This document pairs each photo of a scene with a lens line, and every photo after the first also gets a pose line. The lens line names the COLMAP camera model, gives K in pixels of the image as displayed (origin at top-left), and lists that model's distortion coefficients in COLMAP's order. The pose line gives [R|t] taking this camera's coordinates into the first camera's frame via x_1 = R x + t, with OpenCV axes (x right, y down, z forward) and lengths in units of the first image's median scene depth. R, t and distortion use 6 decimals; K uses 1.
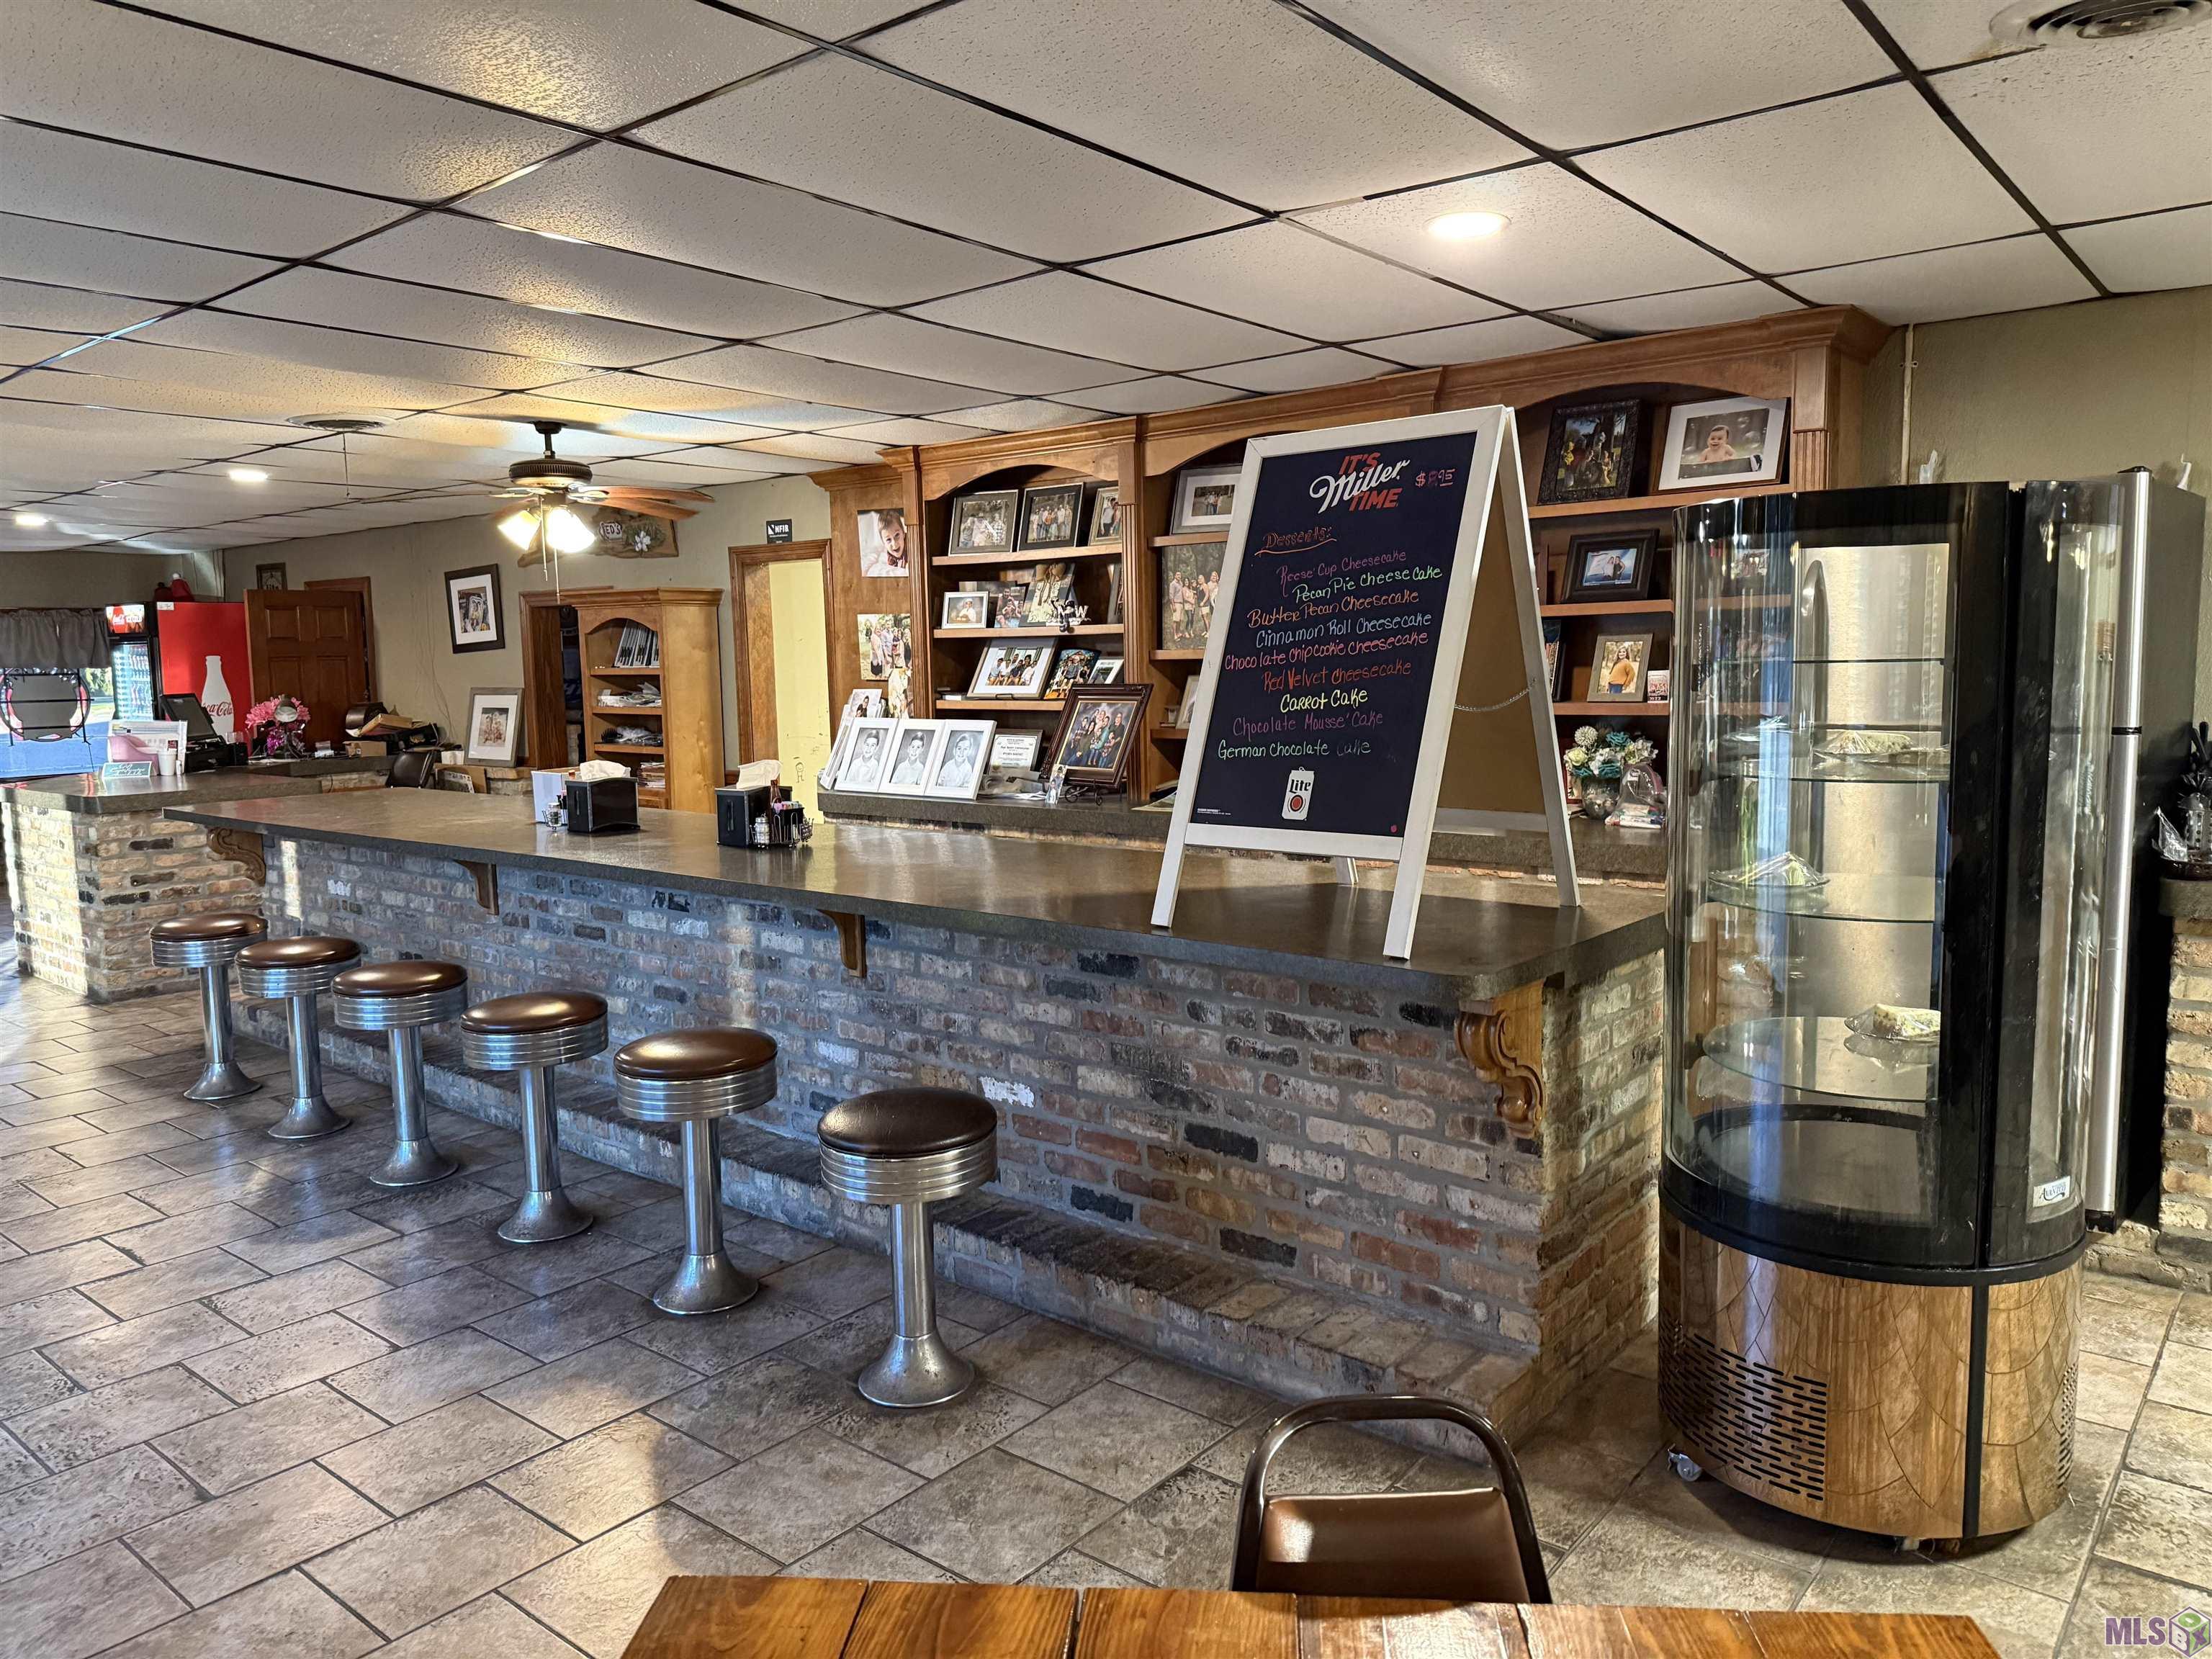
lens RADIAL K [[1572.8, 0, 1114.3], [0, 1572.8, 832.3], [0, 0, 1]] dist [0.002182, -0.010508]
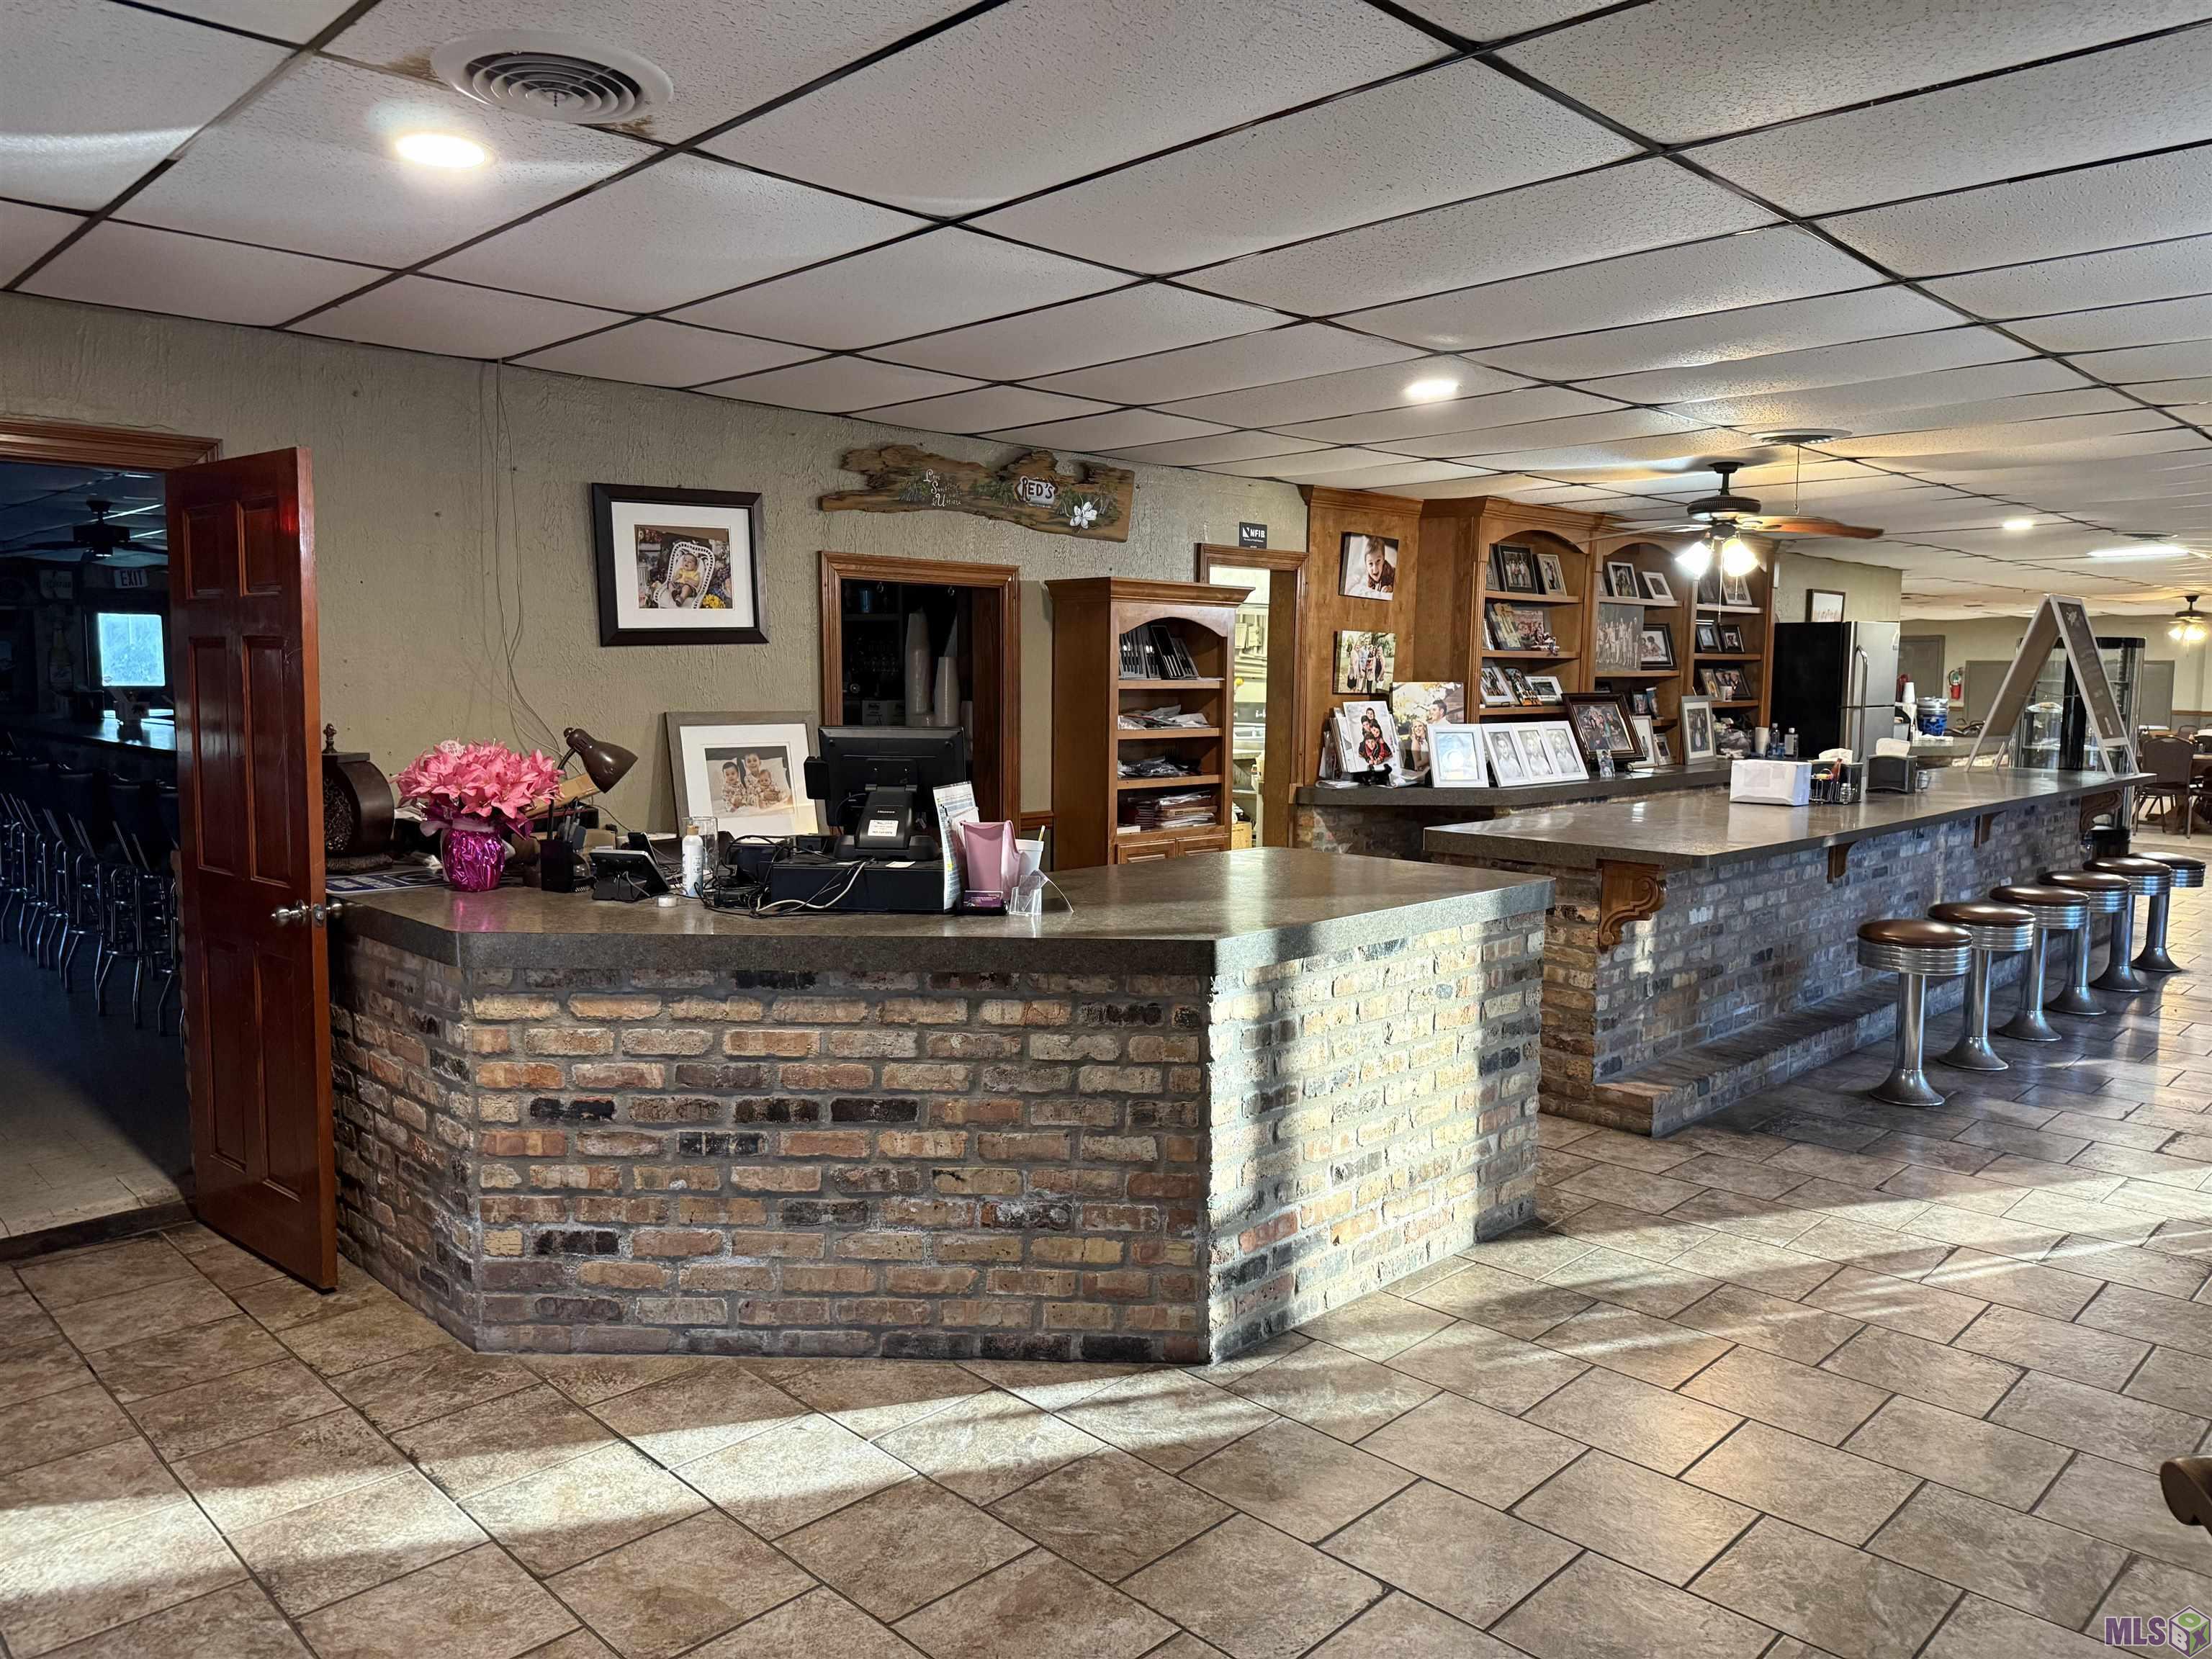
lens RADIAL K [[1552.1, 0, 1106.0], [0, 1552.1, 829.5], [0, 0, 1]] dist [0.106198, -0.001631]
pose [[0.094447, -0.092175, 0.991253, -1.223167], [0.098394, 0.991693, 0.082841, -0.108525], [-0.990656, 0.089709, 0.102732, 1.061817]]
